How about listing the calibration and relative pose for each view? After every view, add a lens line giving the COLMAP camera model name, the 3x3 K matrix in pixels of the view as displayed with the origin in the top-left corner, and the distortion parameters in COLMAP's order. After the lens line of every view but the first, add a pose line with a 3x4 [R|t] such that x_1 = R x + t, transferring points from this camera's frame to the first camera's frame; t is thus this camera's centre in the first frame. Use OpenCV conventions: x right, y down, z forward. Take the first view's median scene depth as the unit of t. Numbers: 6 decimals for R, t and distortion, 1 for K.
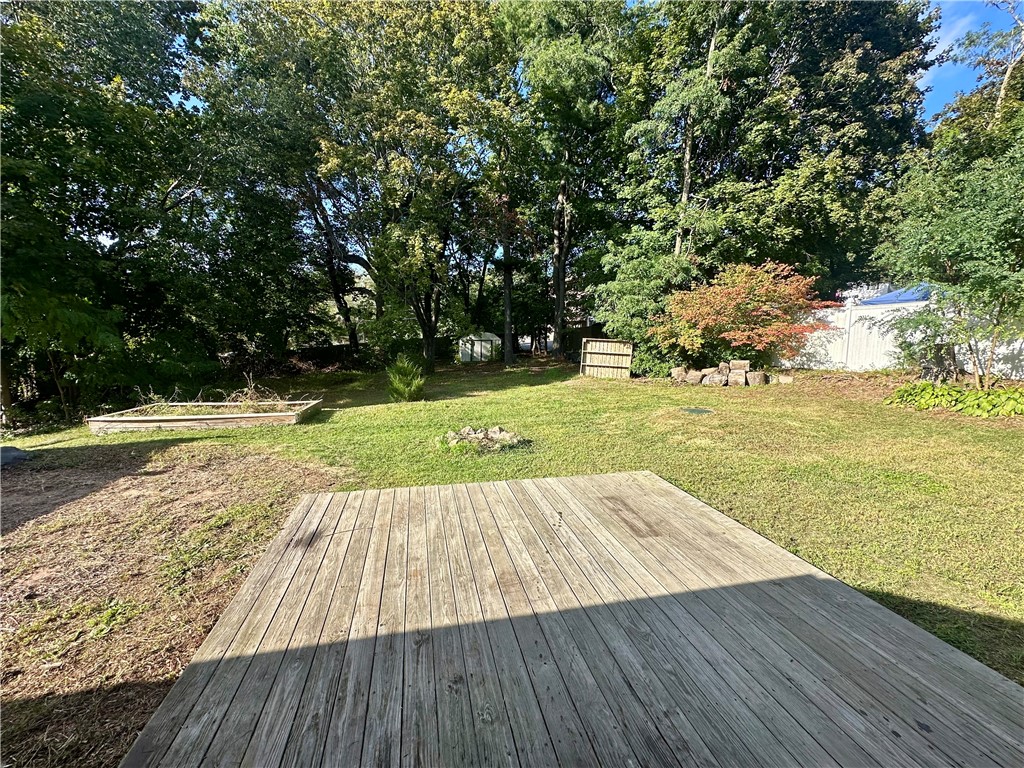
lens RADIAL K [[409.2, 0, 509.7], [0, 409.2, 387.7], [0, 0, 1]] dist [0.002276, -0.000131]
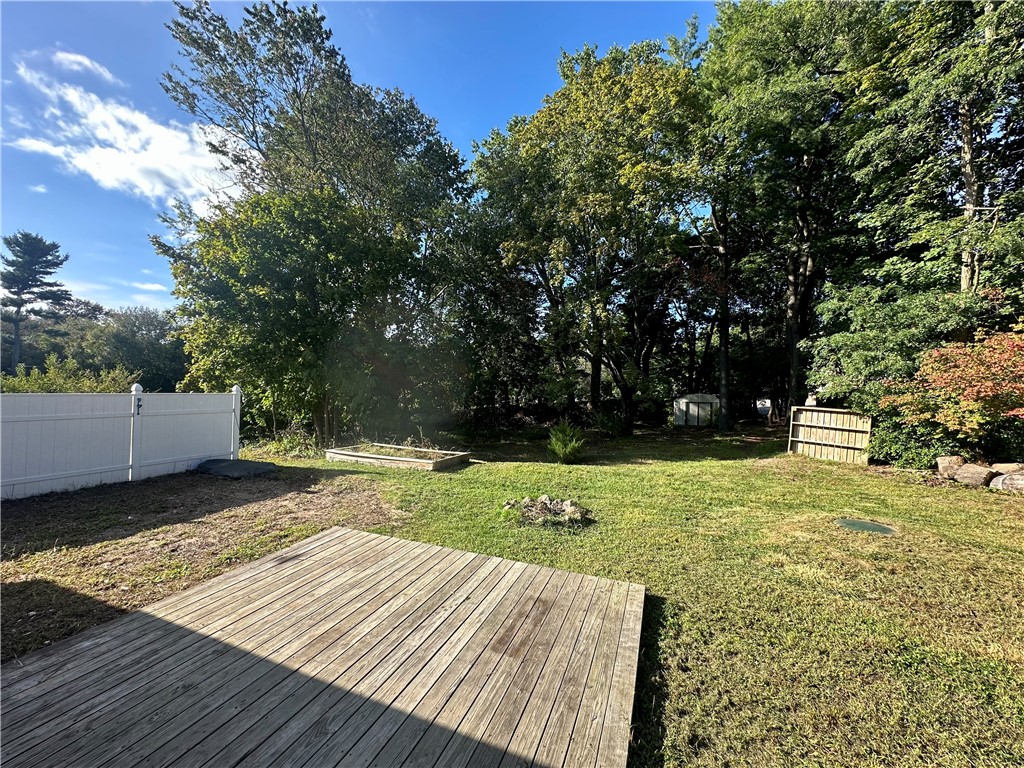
lens RADIAL K [[409.2, 0, 507.9], [0, 409.2, 380.1], [0, 0, 1]] dist [0.002276, -0.000131]
pose [[0.824414, 0.000396, -0.565987, 0.372780], [-0.089217, 0.987589, -0.129262, -0.042622], [0.558912, 0.157061, 0.814217, 0.093434]]
